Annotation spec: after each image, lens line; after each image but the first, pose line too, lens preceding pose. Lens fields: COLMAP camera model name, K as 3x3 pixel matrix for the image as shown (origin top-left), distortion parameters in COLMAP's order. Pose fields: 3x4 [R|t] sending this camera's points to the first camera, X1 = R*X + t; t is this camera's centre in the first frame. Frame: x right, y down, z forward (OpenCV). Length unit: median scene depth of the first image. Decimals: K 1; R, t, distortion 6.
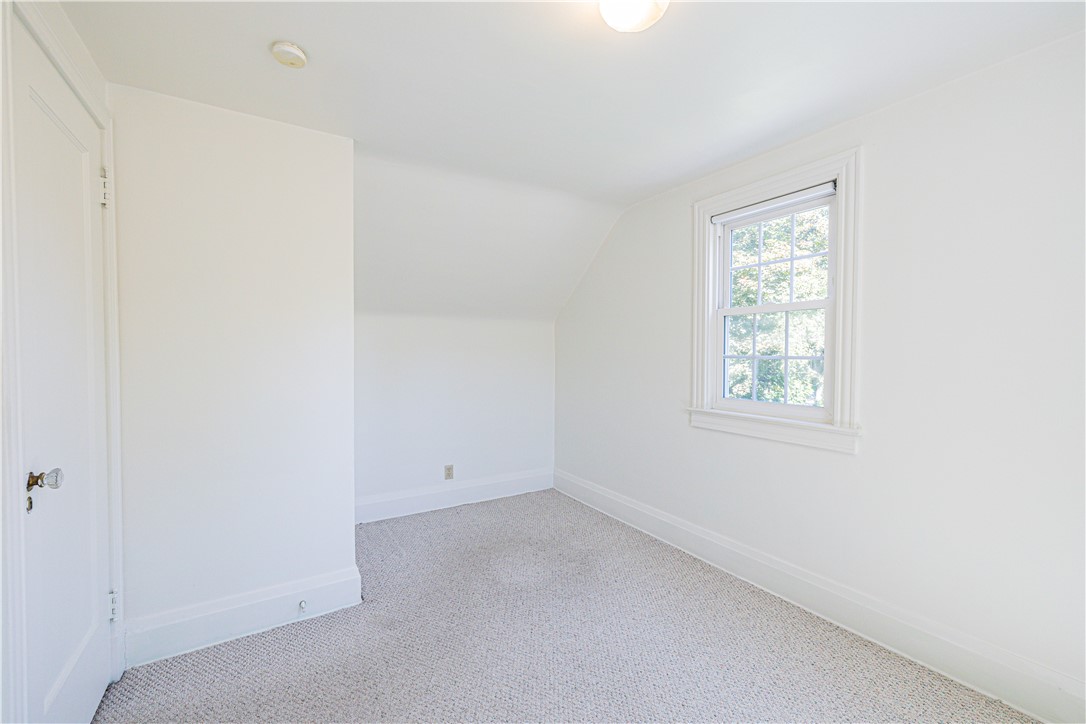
lens RADIAL K [[456.0, 0, 541.7], [0, 456.0, 363.5], [0, 0, 1]] dist [-0.000489, -0.000185]
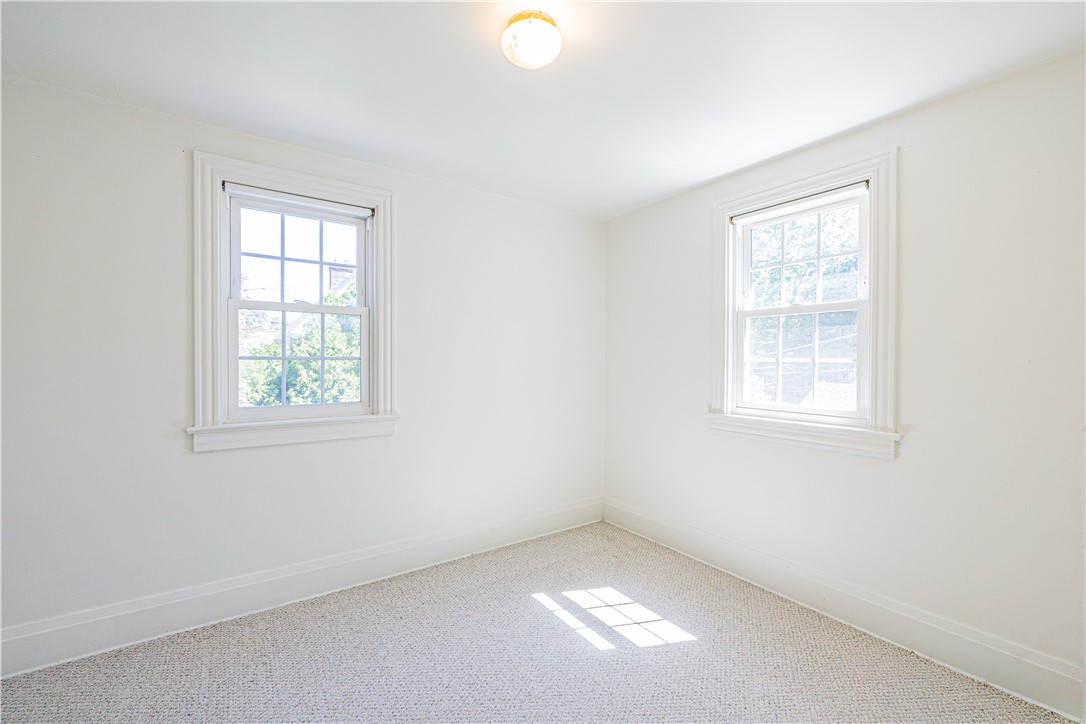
lens RADIAL K [[456.0, 0, 541.3], [0, 456.0, 360.7], [0, 0, 1]] dist [-0.000489, -0.000185]
pose [[-0.058823, -0.004977, 0.998256, -0.514224], [0.021378, 0.999752, 0.006244, -0.003469], [-0.998040, 0.021708, -0.058702, 0.568941]]
